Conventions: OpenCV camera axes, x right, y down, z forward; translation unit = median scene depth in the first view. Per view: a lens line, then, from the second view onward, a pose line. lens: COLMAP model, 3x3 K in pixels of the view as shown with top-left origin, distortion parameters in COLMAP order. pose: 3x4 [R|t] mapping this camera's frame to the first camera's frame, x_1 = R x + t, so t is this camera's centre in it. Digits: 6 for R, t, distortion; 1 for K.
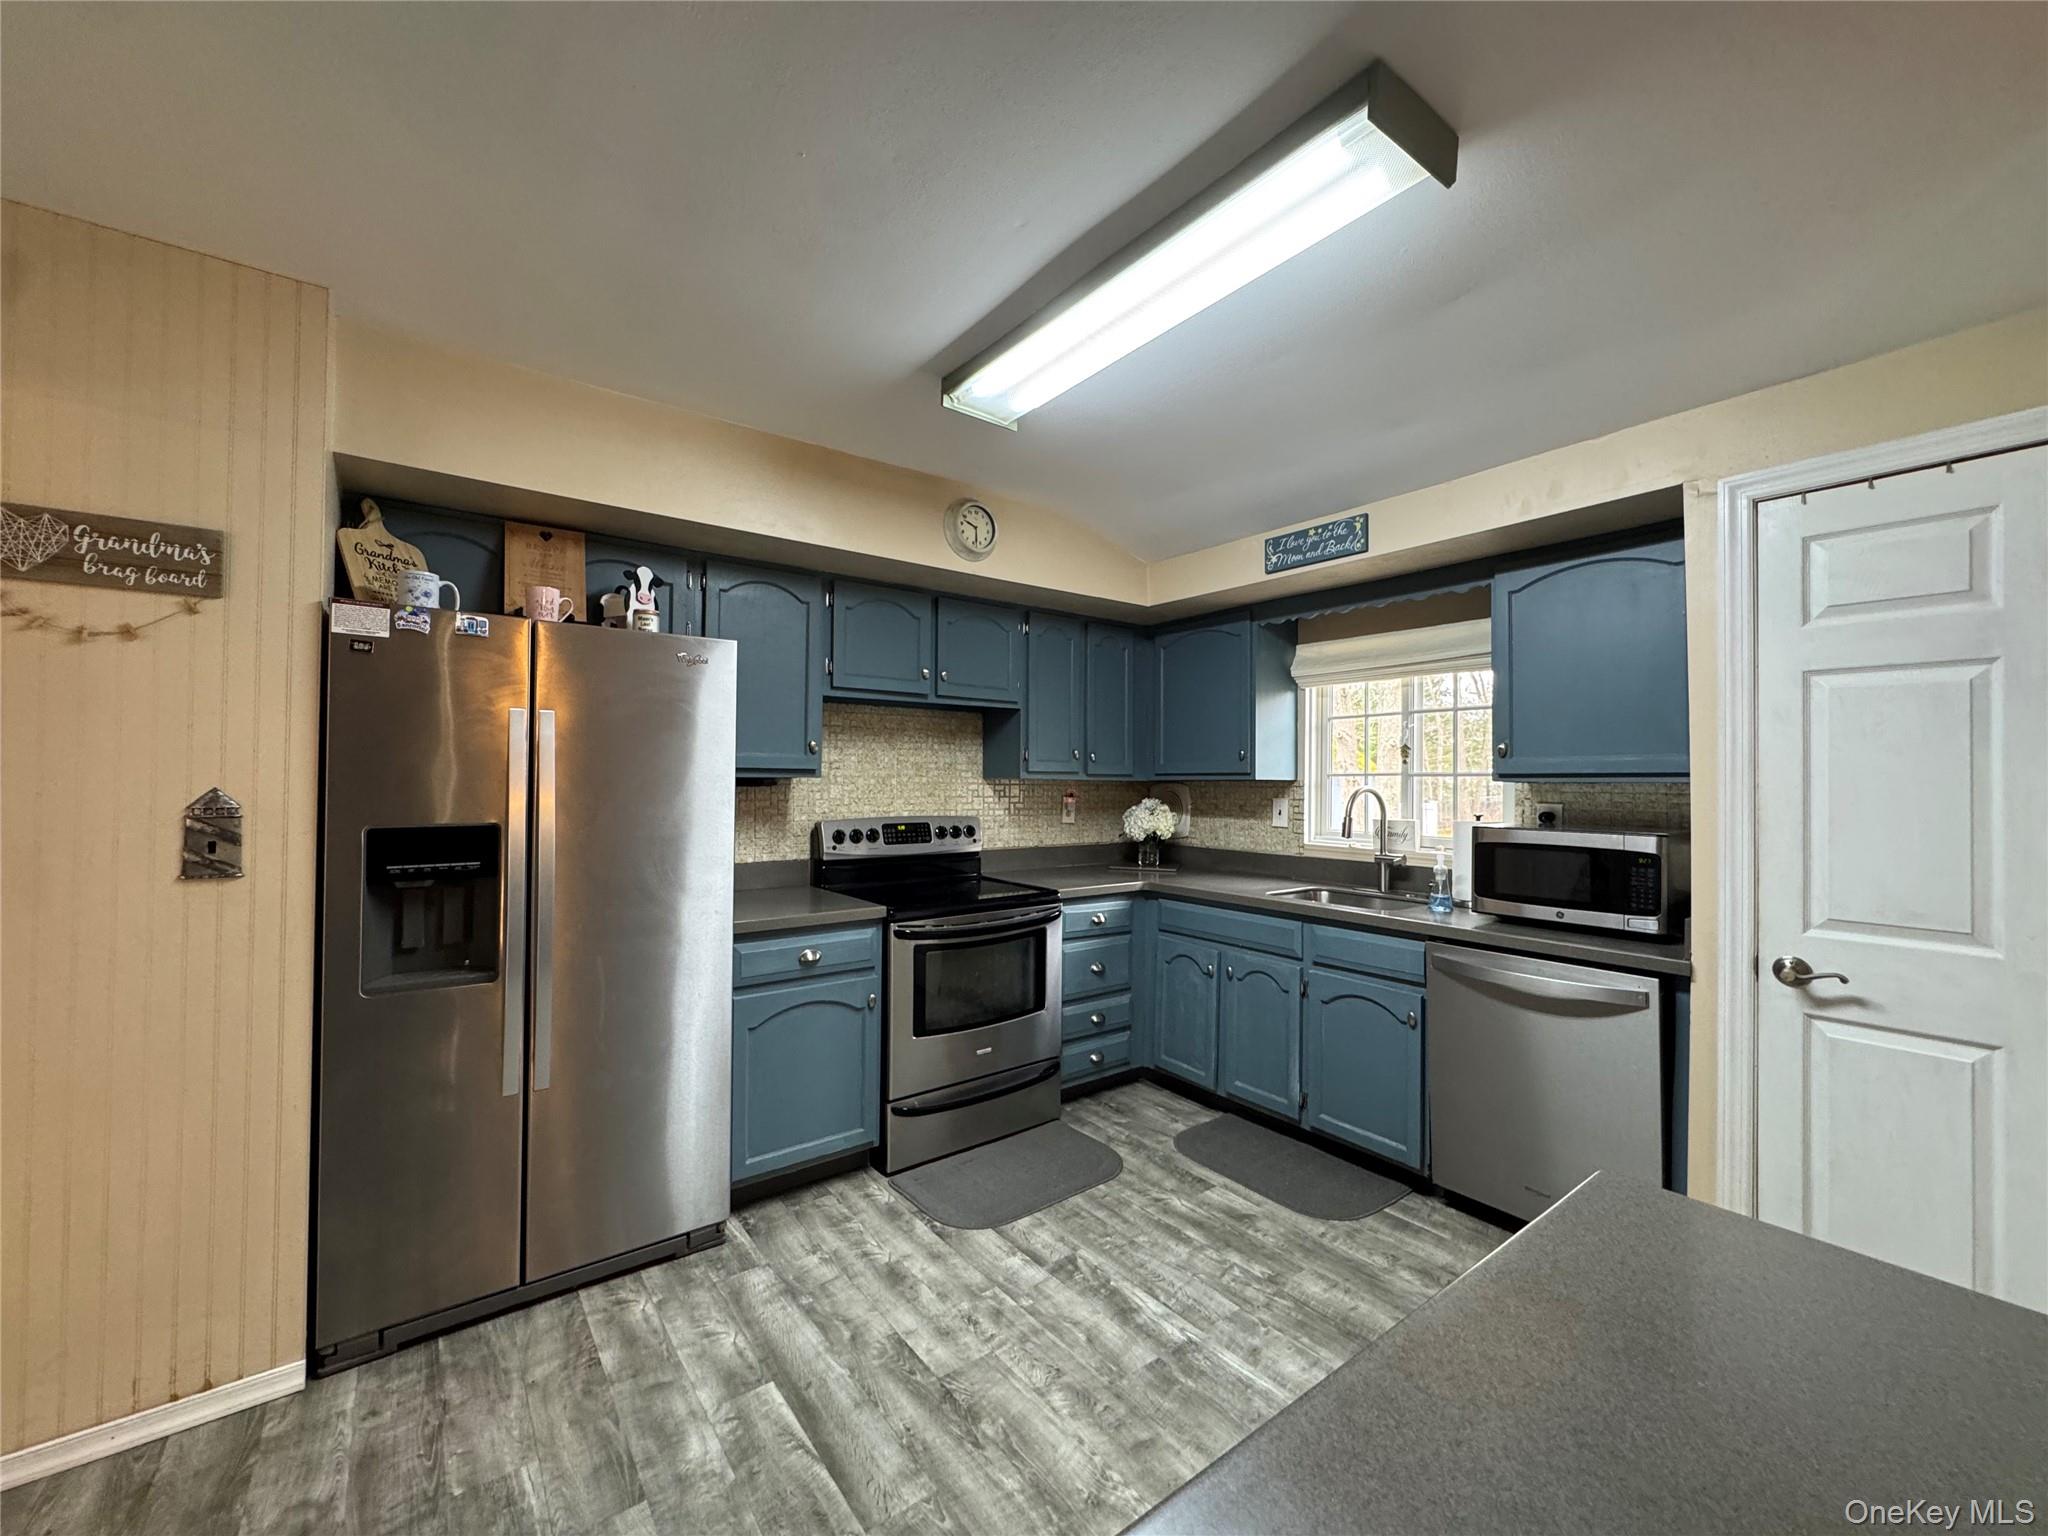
lens RADIAL K [[815.6, 0, 1024.8], [0, 815.6, 765.9], [0, 0, 1]] dist [-0.002779, 0.000575]
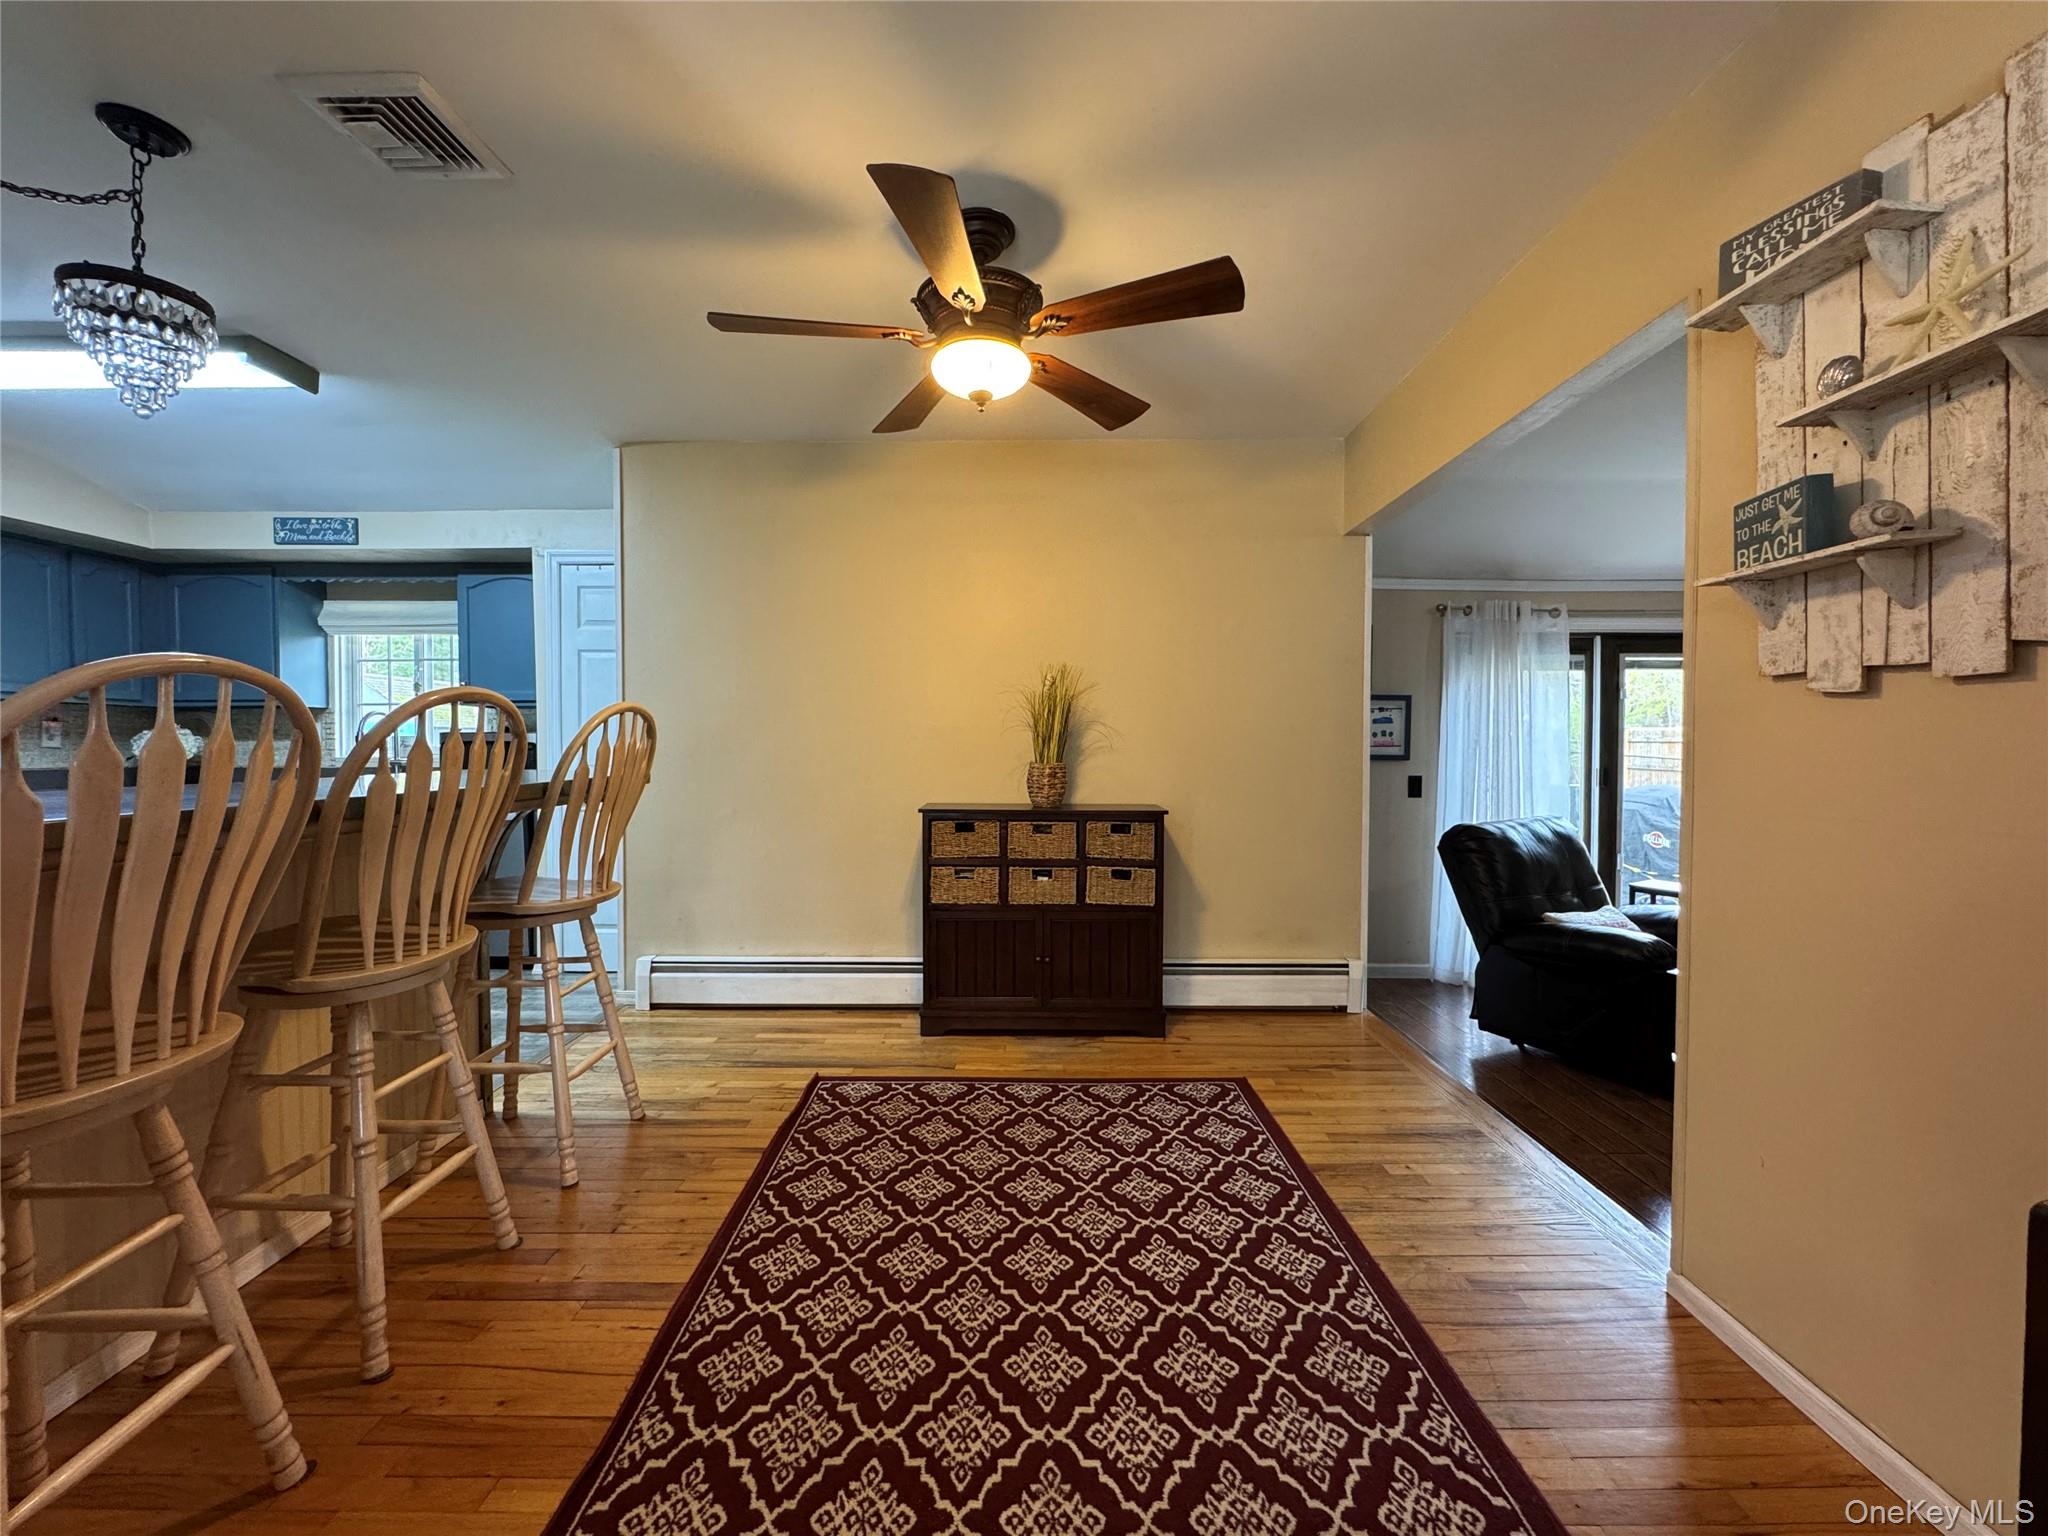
lens RADIAL K [[815.6, 0, 1018.8], [0, 815.6, 762.7], [0, 0, 1]] dist [-0.002779, 0.000575]
pose [[0.609576, -0.025557, 0.792315, -0.022776], [-0.009087, 0.999189, 0.039222, 0.060985], [-0.792675, -0.031108, 0.608850, -0.871545]]
